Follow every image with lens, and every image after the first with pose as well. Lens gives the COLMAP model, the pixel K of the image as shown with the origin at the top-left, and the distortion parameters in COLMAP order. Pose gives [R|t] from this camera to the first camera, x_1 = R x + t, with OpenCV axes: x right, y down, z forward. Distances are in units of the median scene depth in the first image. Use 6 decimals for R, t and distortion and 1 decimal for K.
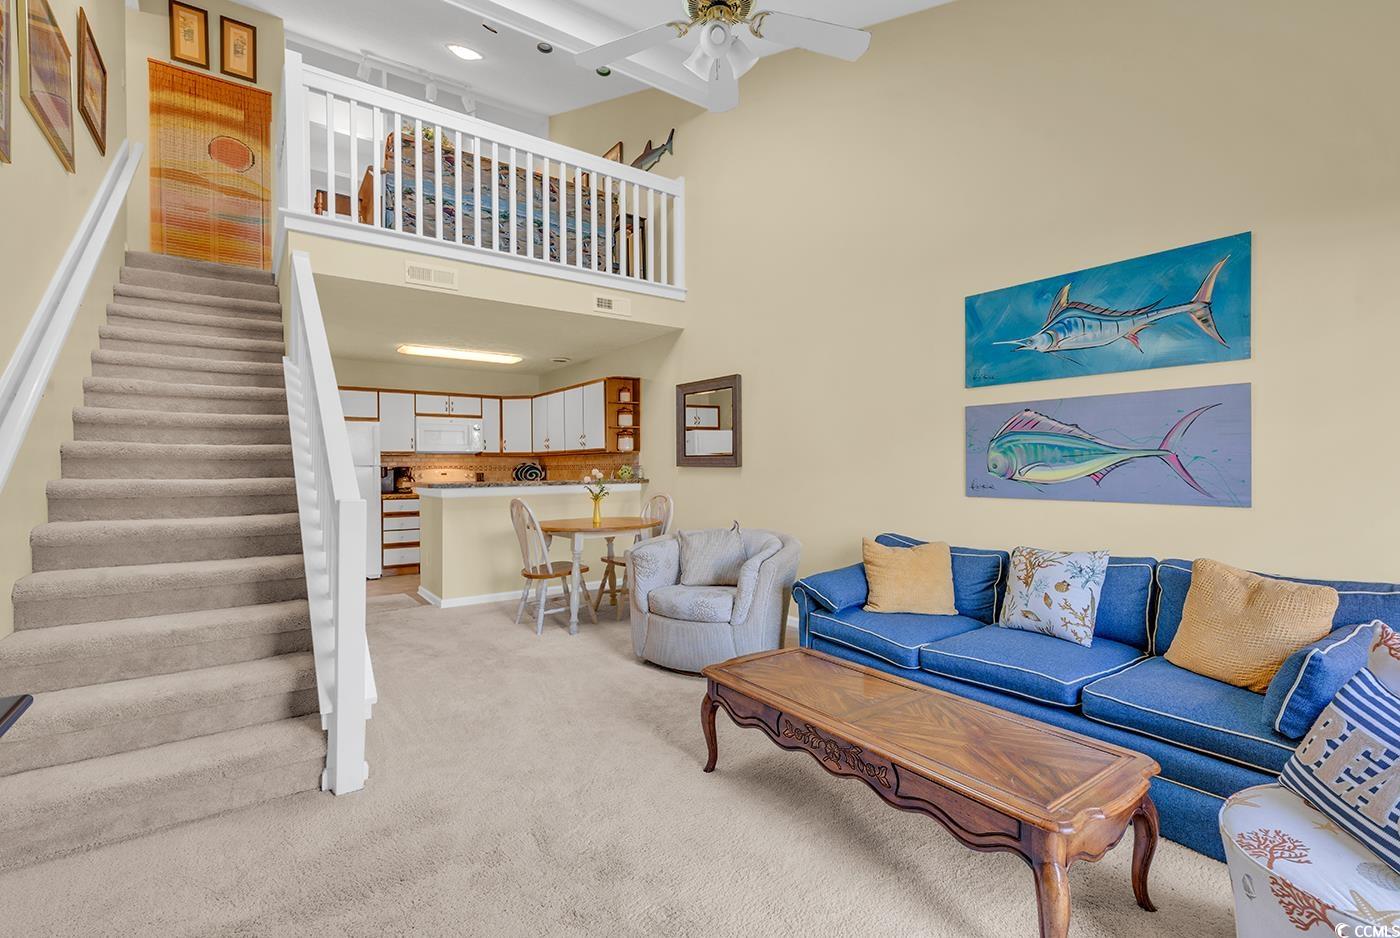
lens RADIAL K [[634.9, 0, 710.1], [0, 634.9, 465.8], [0, 0, 1]] dist [0.001290, -0.000958]
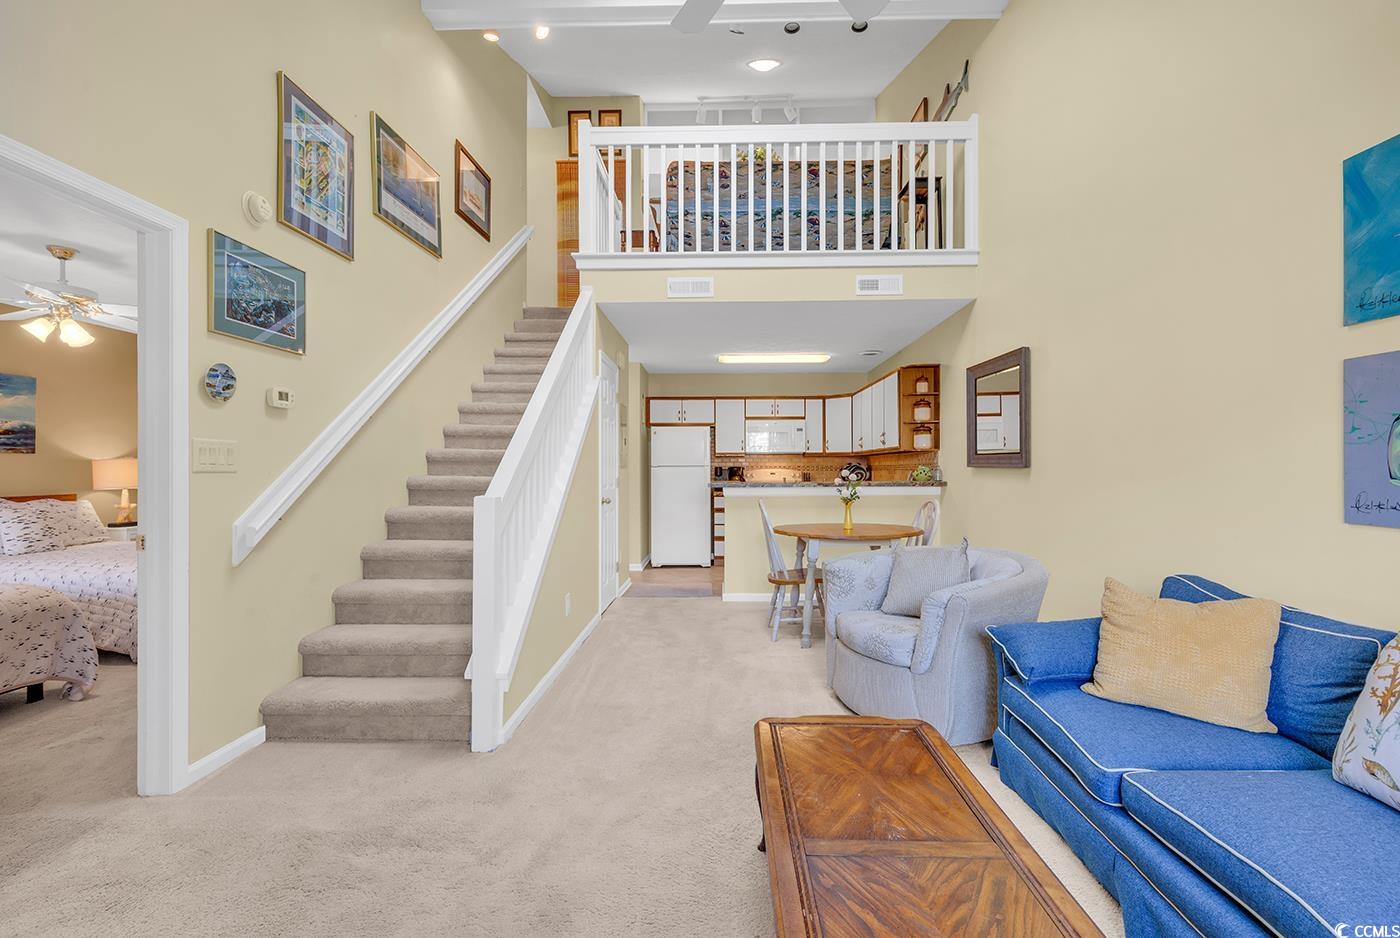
lens RADIAL K [[634.9, 0, 710.1], [0, 634.9, 465.8], [0, 0, 1]] dist [0.001290, -0.000958]
pose [[0.790825, -0.000093, -0.612042, 0.191834], [0.000310, 1.000000, 0.000248, -0.000833], [0.612042, -0.000386, 0.790825, 0.144382]]
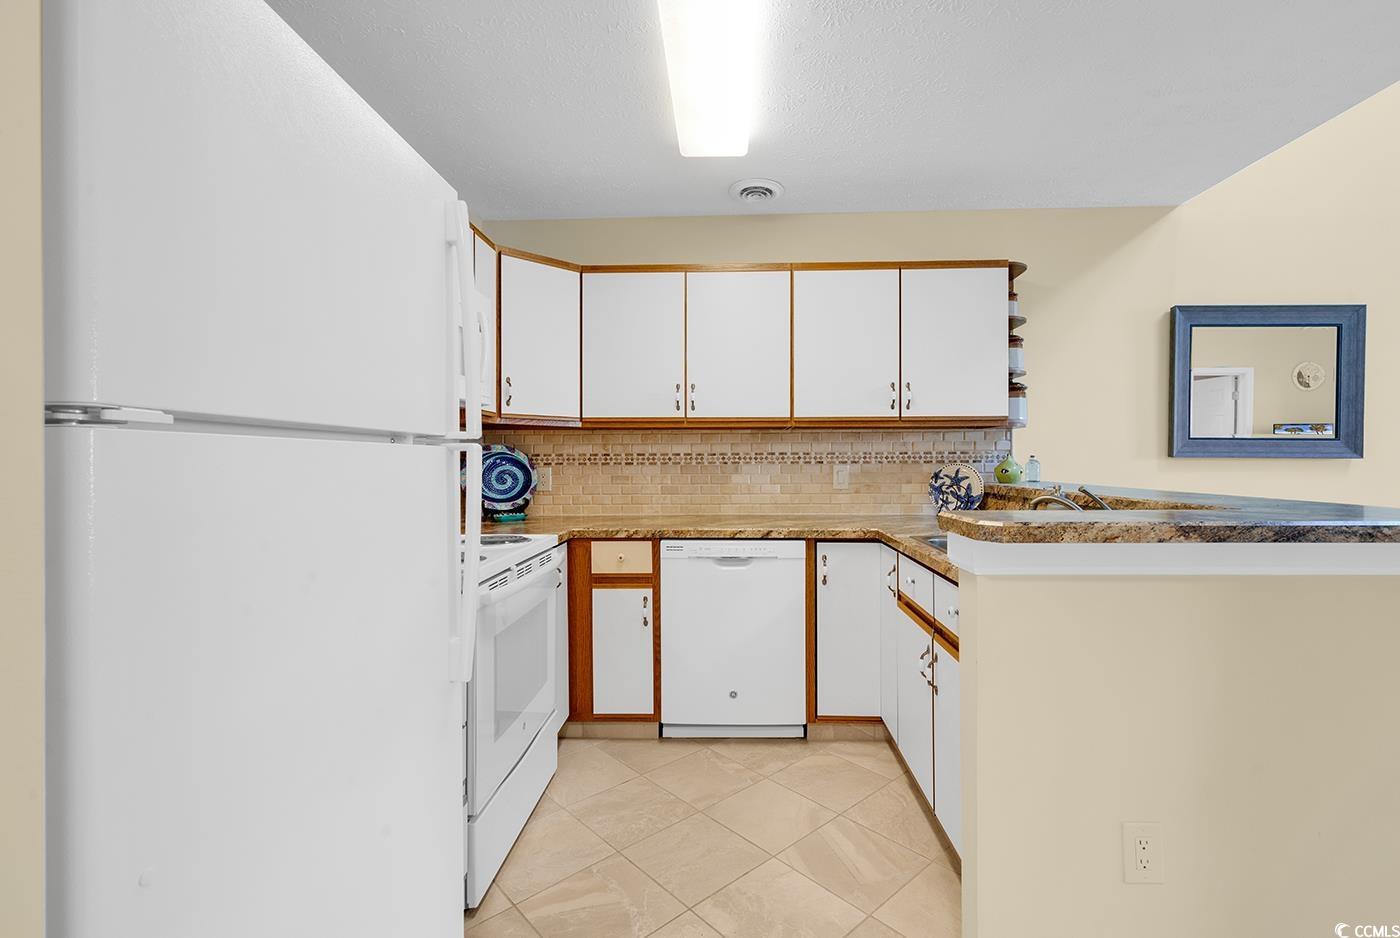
lens RADIAL K [[634.9, 0, 710.1], [0, 634.9, 465.8], [0, 0, 1]] dist [0.001290, -0.000958]
pose [[0.615256, -0.004287, 0.788316, -0.752264], [0.000181, 0.999986, 0.005296, 0.004926], [-0.788327, -0.003116, 0.615248, 1.019332]]
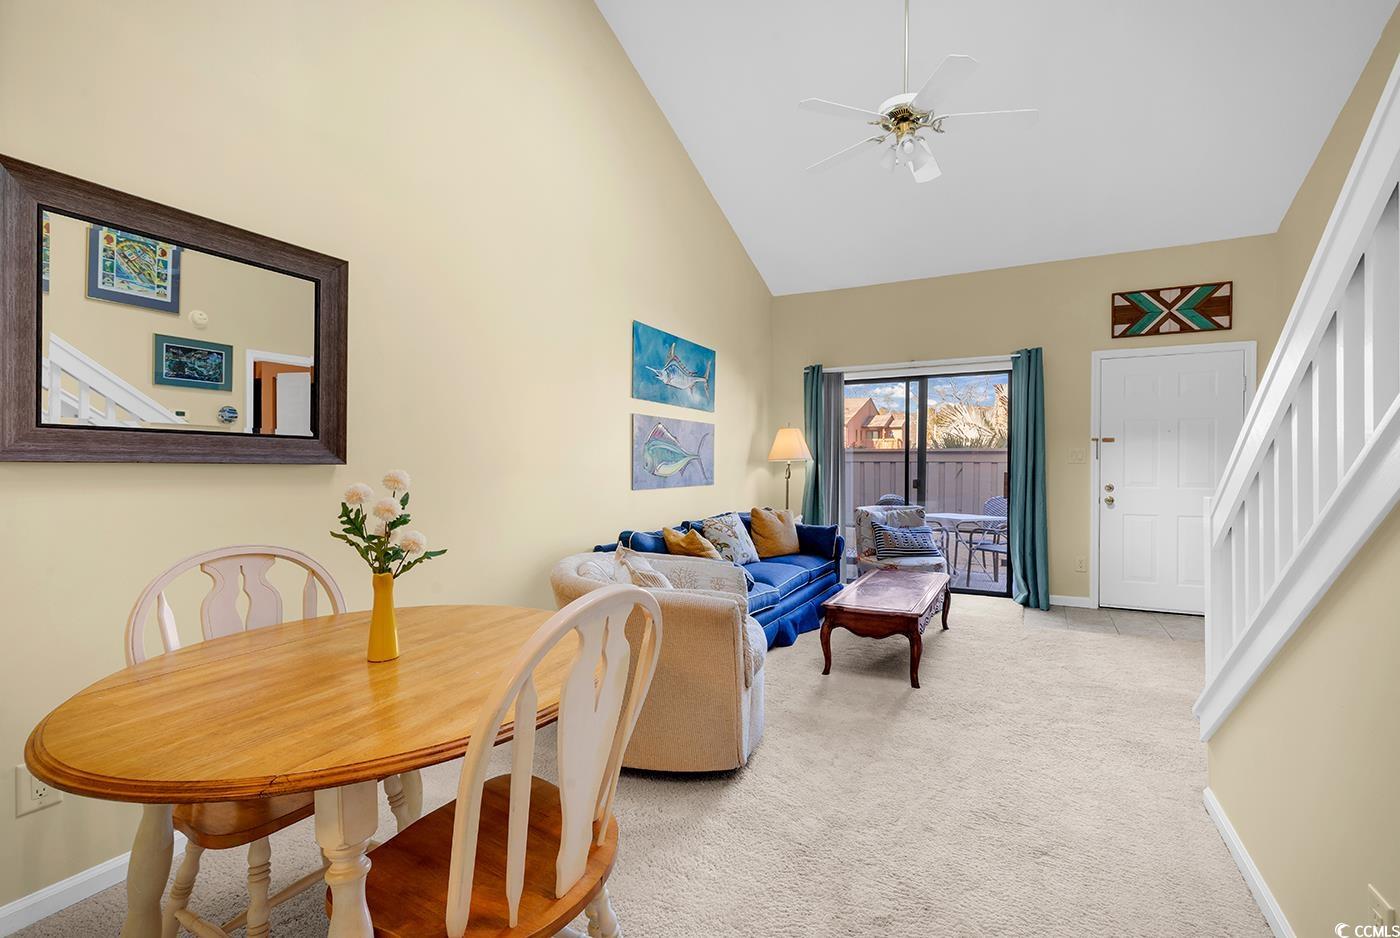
lens RADIAL K [[634.9, 0, 710.1], [0, 634.9, 465.8], [0, 0, 1]] dist [0.001290, -0.000958]
pose [[-0.461374, -0.002068, 0.887203, -0.442771], [-0.003054, 0.999995, 0.000743, 0.001358], [-0.887201, -0.002367, -0.461378, 0.889791]]
